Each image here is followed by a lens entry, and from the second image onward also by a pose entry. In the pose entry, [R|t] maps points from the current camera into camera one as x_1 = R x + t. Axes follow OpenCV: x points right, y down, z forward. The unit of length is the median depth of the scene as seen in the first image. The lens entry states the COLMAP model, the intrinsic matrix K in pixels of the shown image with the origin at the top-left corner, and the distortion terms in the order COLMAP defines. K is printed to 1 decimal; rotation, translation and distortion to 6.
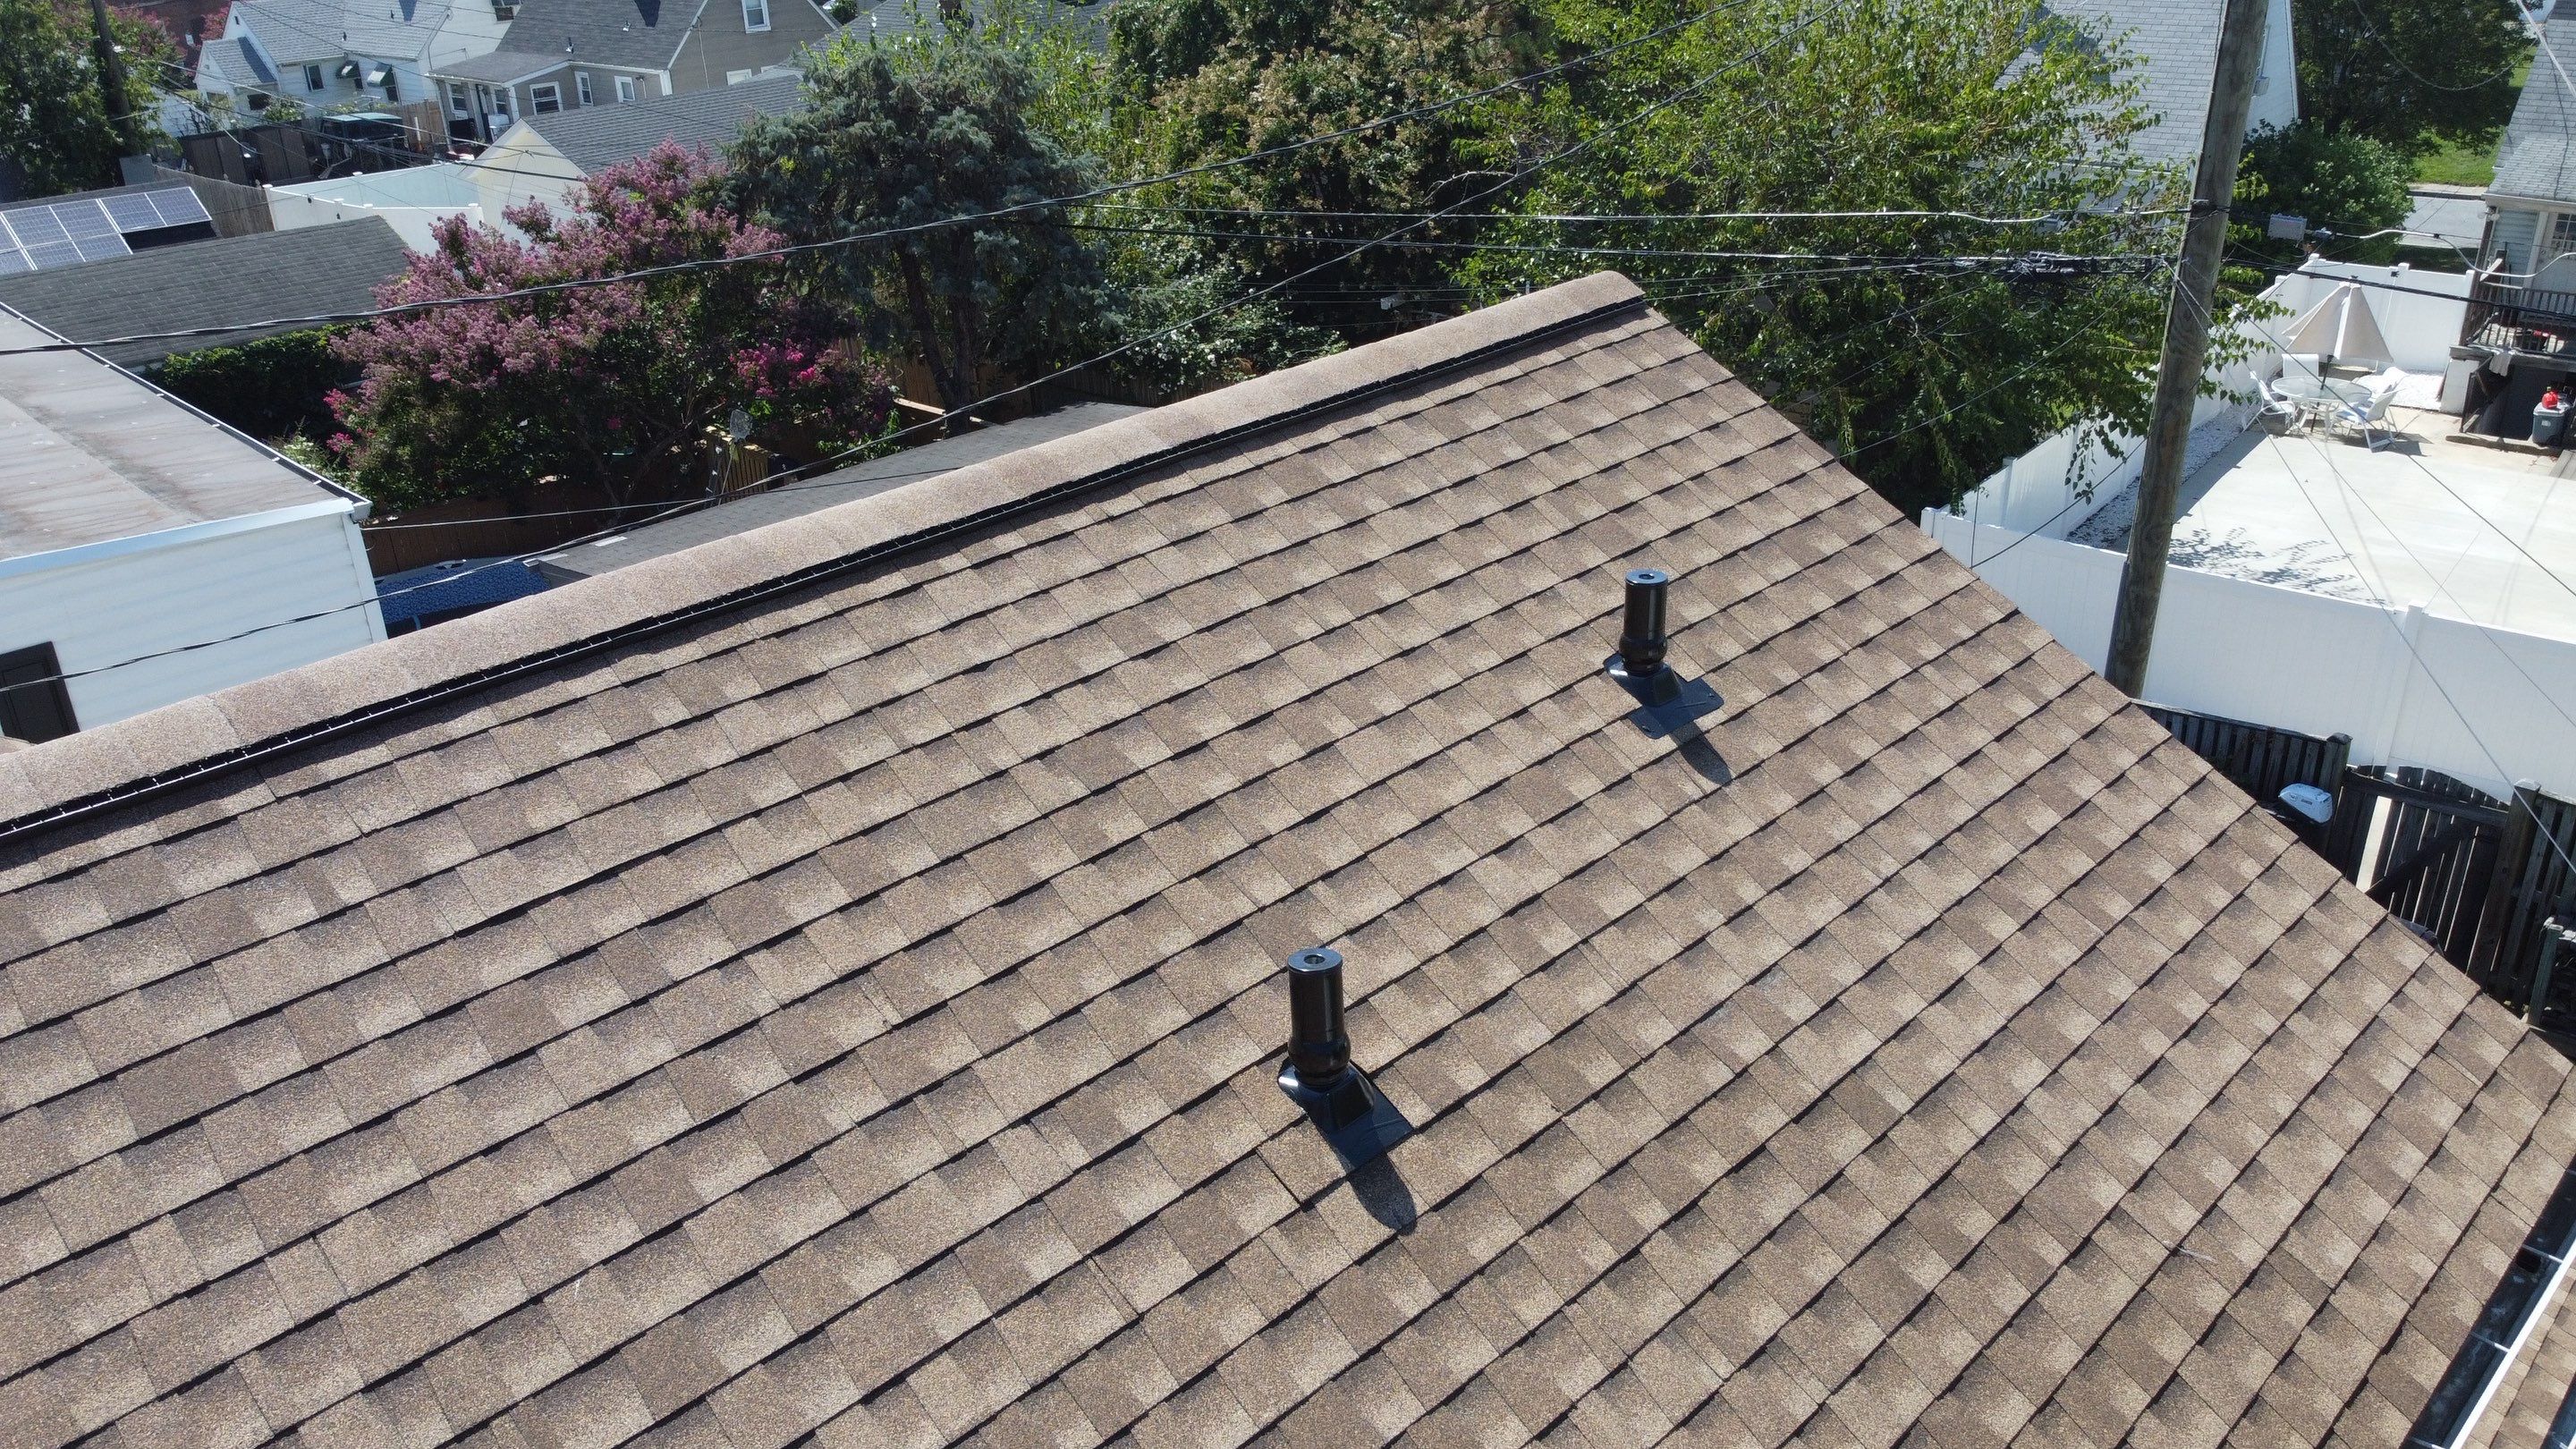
lens RADIAL K [[1954.1, 0, 1279.9], [0, 1954.1, 705.8], [0, 0, 1]] dist [-0.000563, -0.005238]
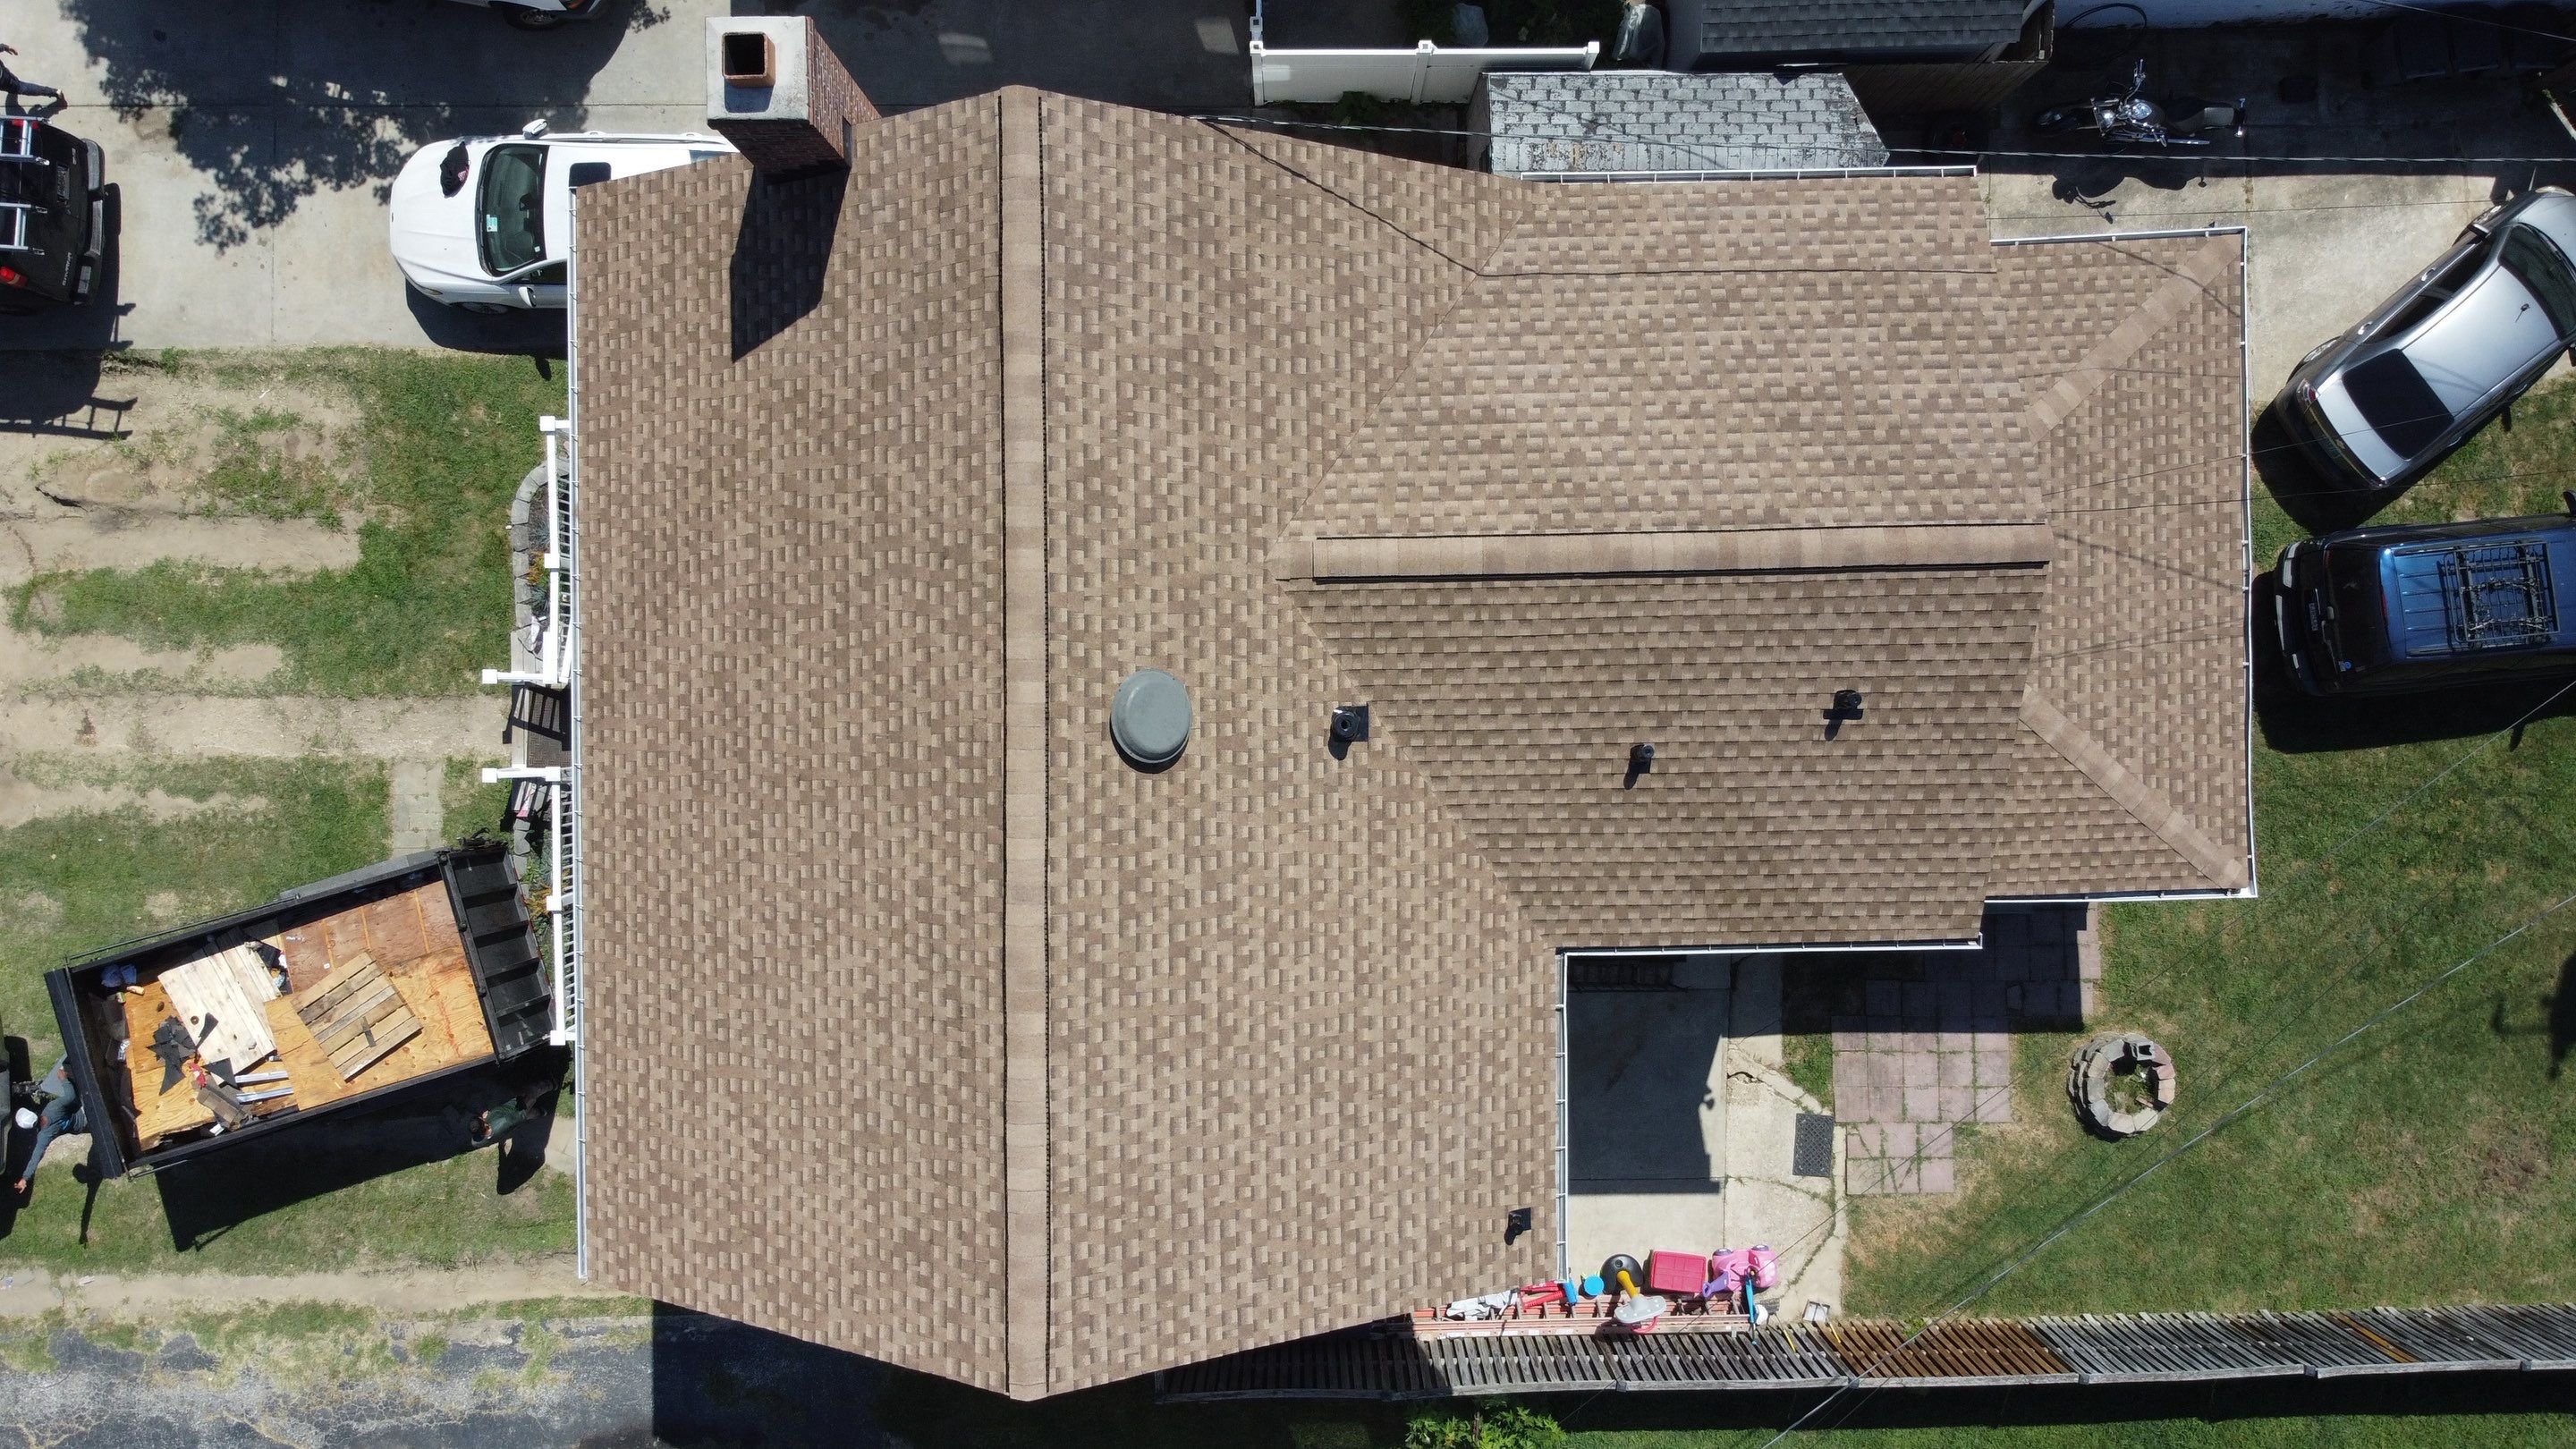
lens RADIAL K [[1954.1, 0, 1280.5], [0, 1954.1, 705.5], [0, 0, 1]] dist [-0.000563, -0.005238]
pose [[0.719111, 0.694309, 0.028532, -0.695940], [-0.306369, 0.279924, 0.909824, -3.272843], [0.623713, -0.663006, 0.414011, -1.096909]]
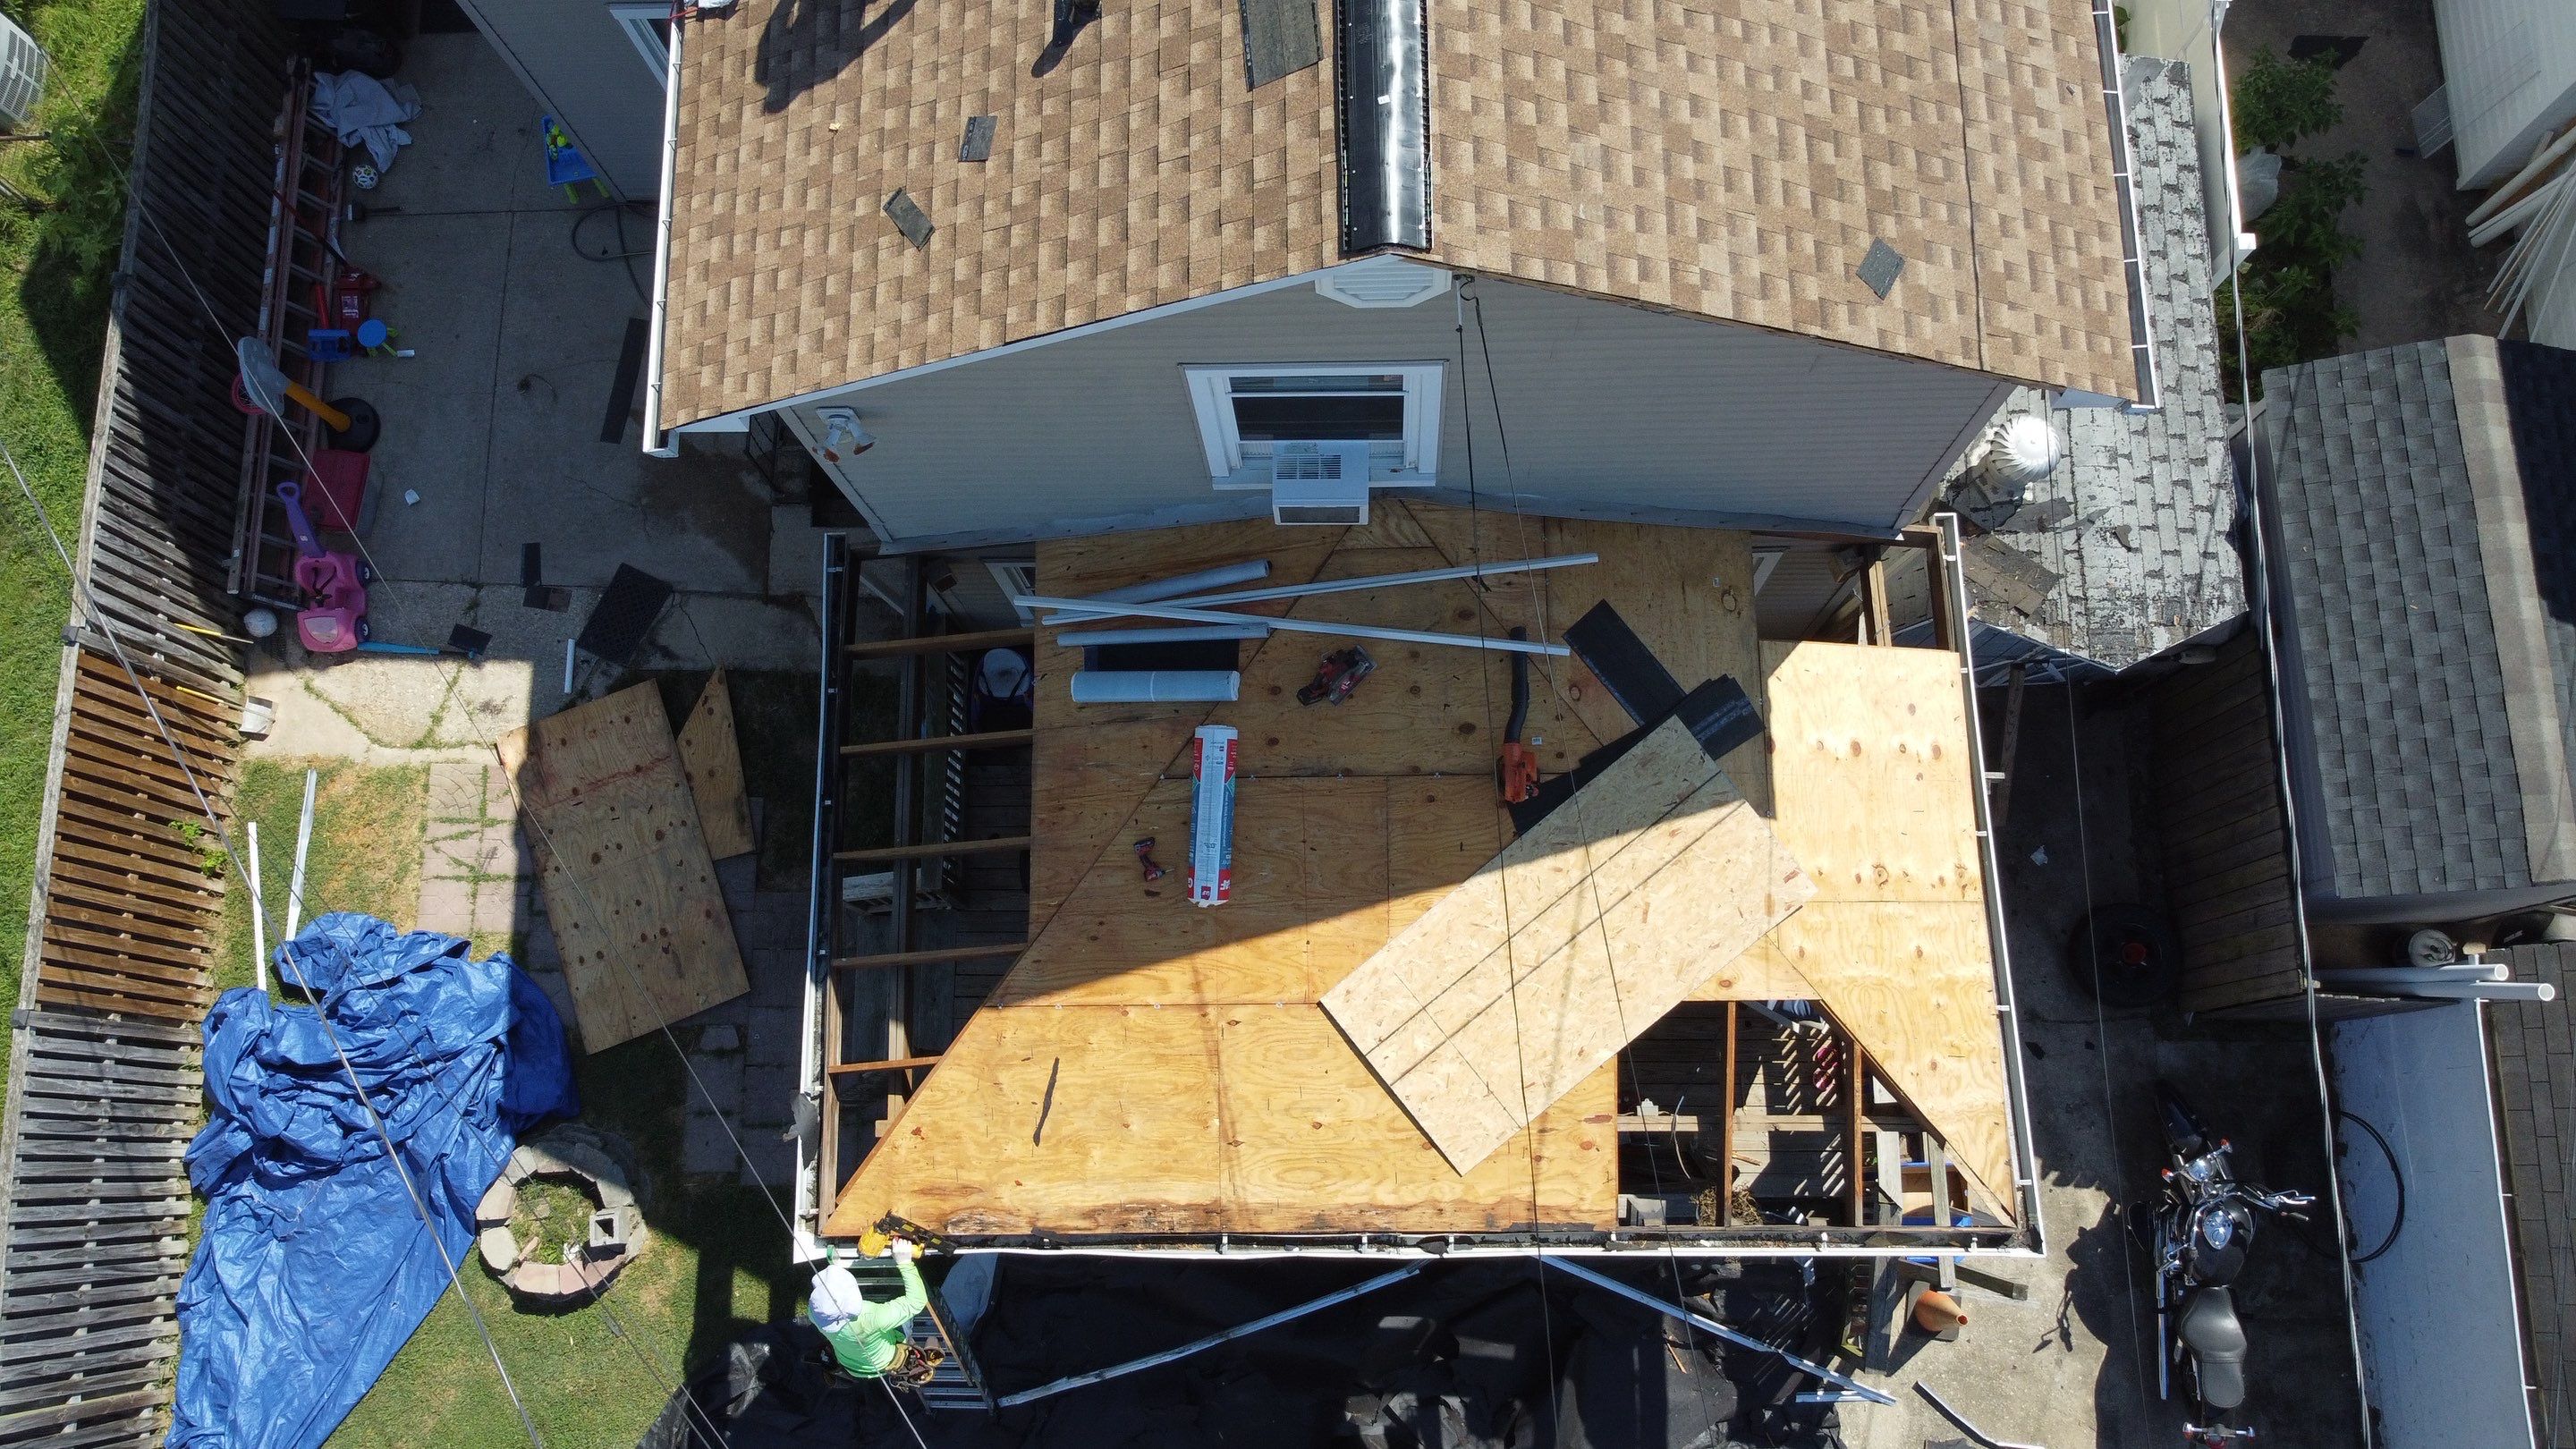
lens RADIAL K [[1954.1, 0, 1284.7], [0, 1954.1, 710.9], [0, 0, 1]] dist [-0.000563, -0.005238]
pose [[-0.697958, 0.708413, -0.104910, 0.822919], [-0.242113, -0.095553, 0.965531, -2.087079], [0.673970, 0.699300, 0.238208, 1.434124]]
